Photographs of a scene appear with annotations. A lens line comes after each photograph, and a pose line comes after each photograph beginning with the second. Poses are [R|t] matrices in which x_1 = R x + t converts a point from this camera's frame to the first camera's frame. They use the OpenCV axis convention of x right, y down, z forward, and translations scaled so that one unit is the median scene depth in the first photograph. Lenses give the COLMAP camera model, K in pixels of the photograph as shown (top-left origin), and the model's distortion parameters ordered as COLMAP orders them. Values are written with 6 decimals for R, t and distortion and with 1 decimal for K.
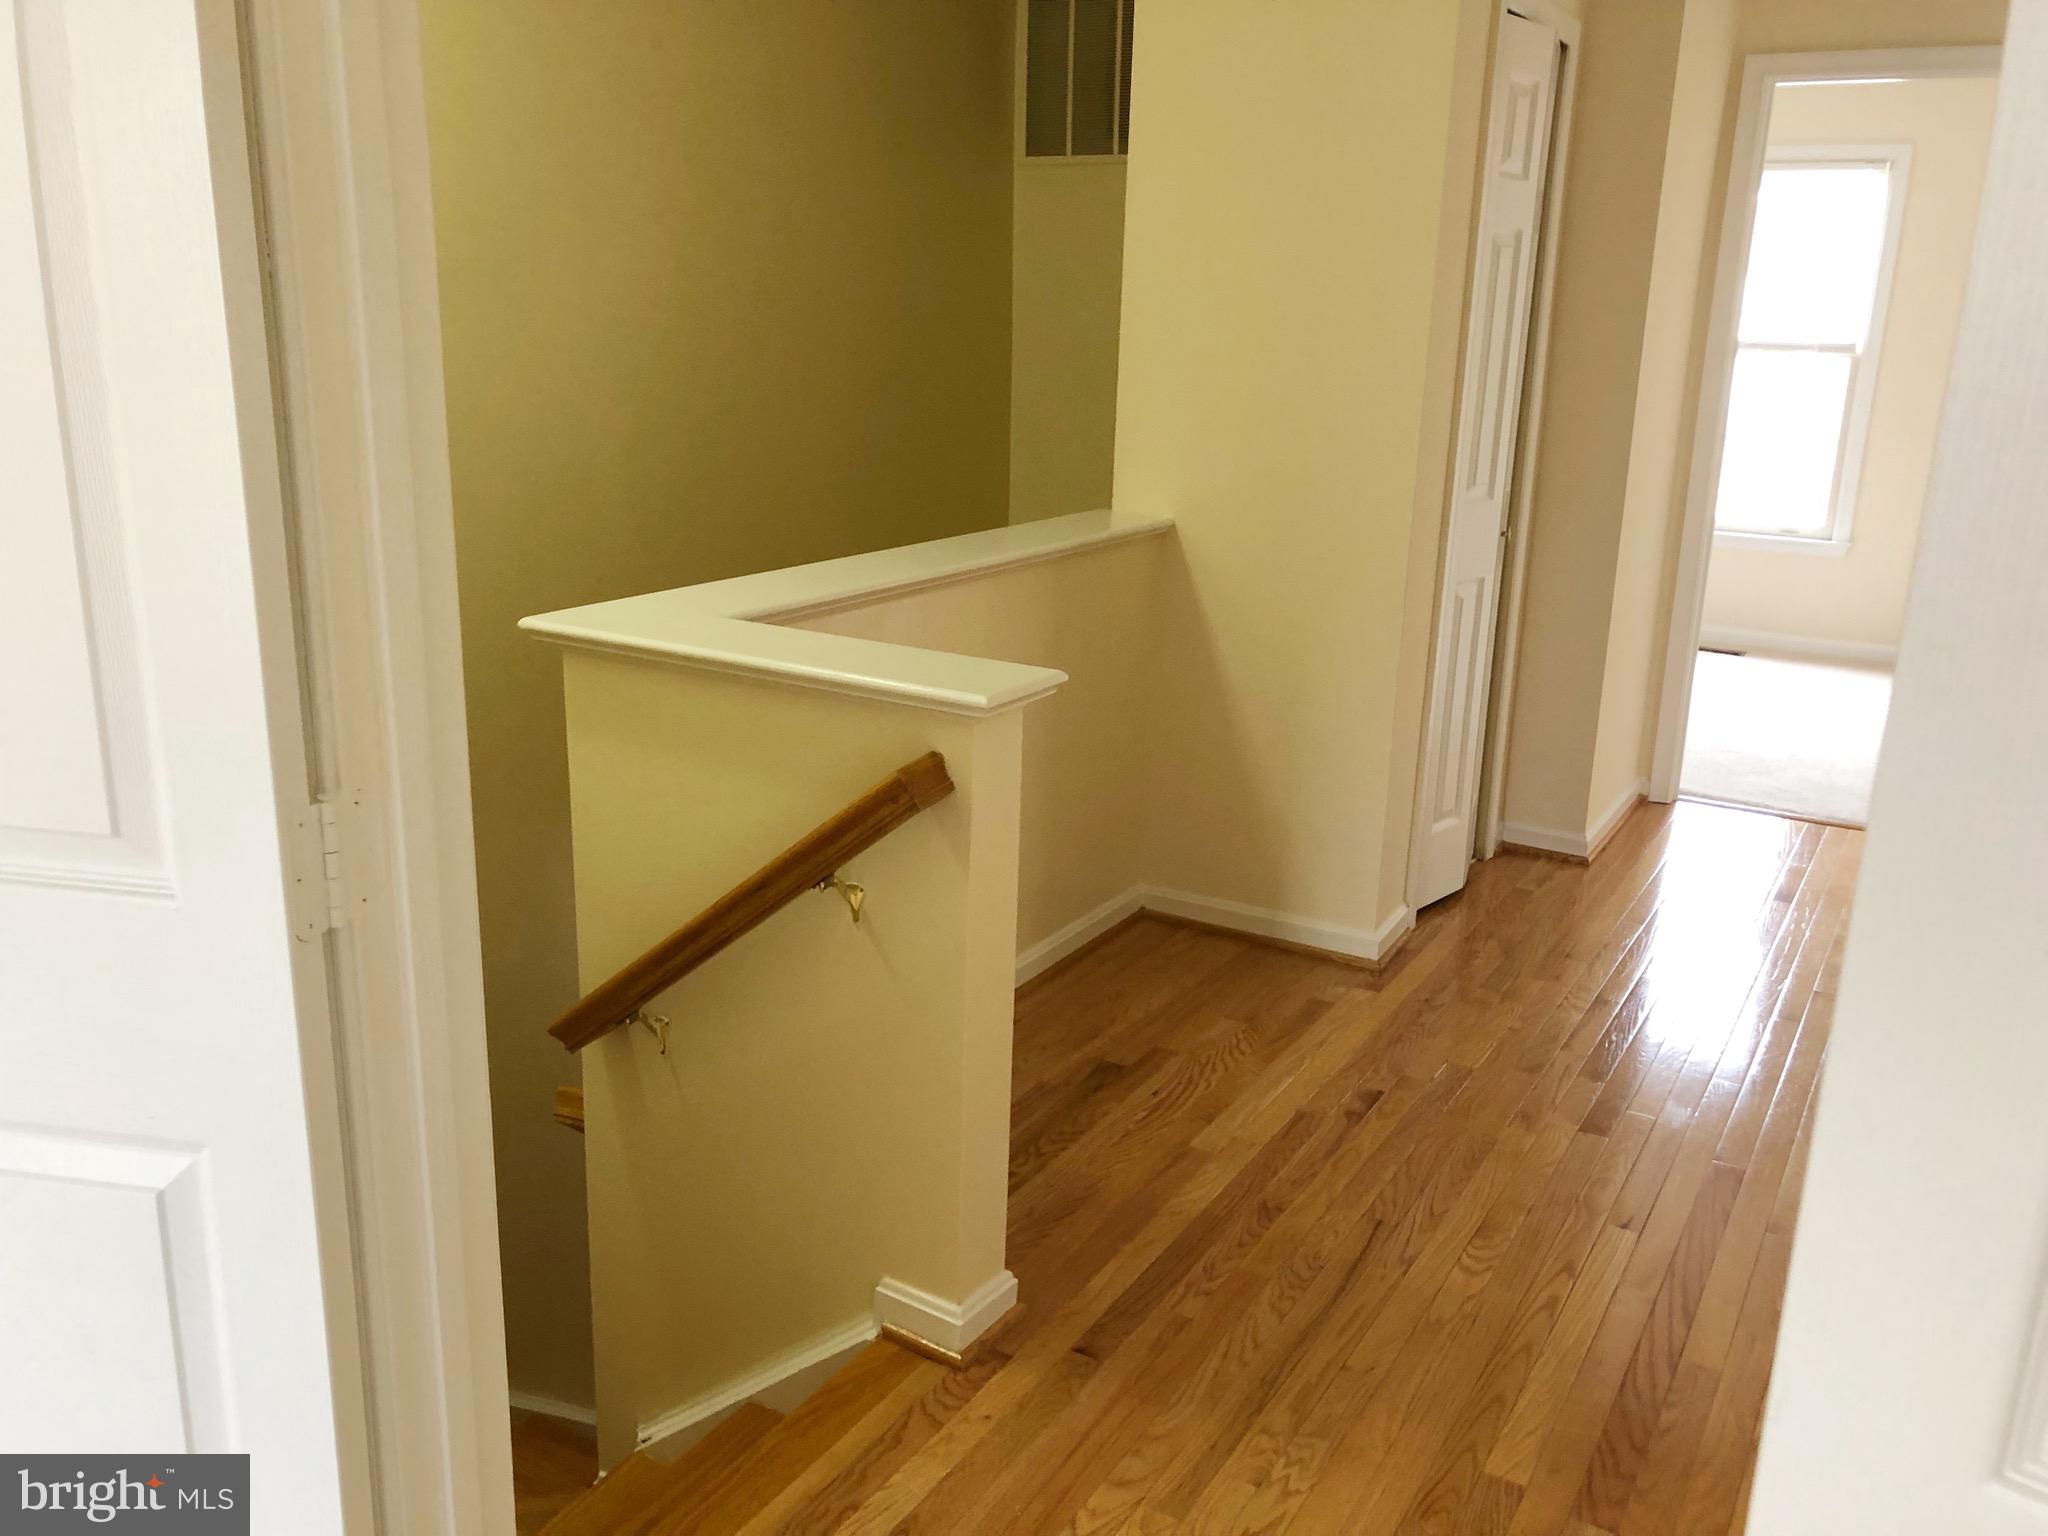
lens RADIAL K [[1670.5, 0, 1036.0], [0, 1670.5, 779.4], [0, 0, 1]] dist [0.066792, -0.099370]
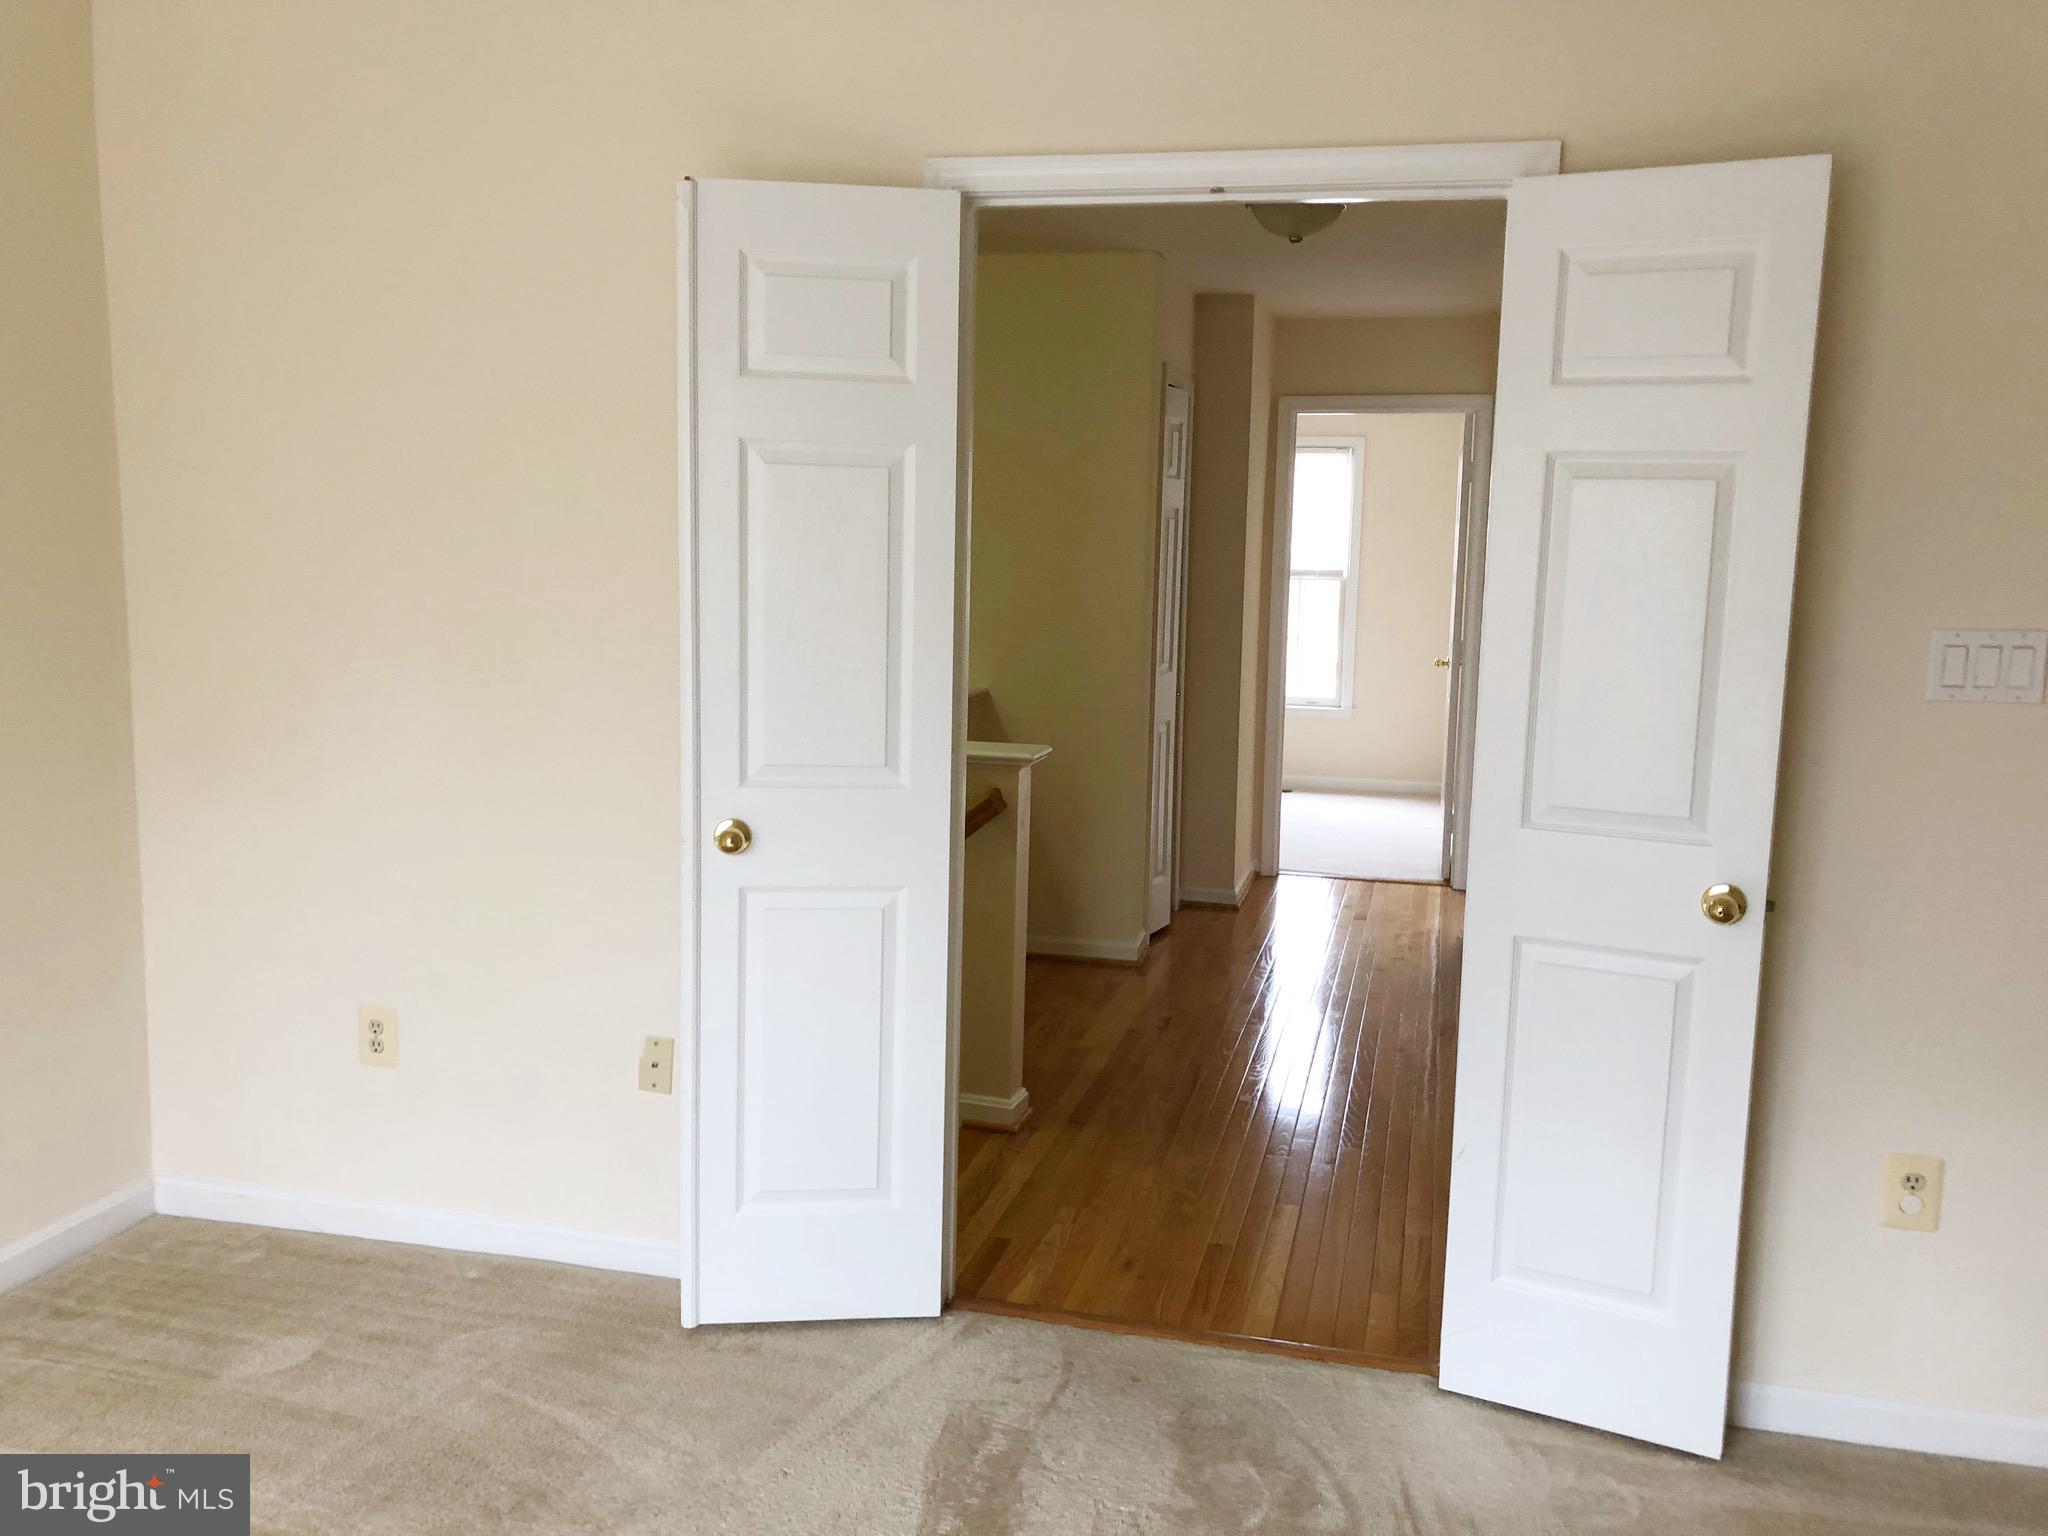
lens RADIAL K [[1670.5, 0, 1036.0], [0, 1670.5, 779.4], [0, 0, 1]] dist [0.066792, -0.099370]
pose [[0.958597, -0.050083, 0.280326, -0.293731], [0.086242, 0.989240, -0.118176, 0.108900], [-0.271391, 0.137460, 0.952603, -0.447667]]
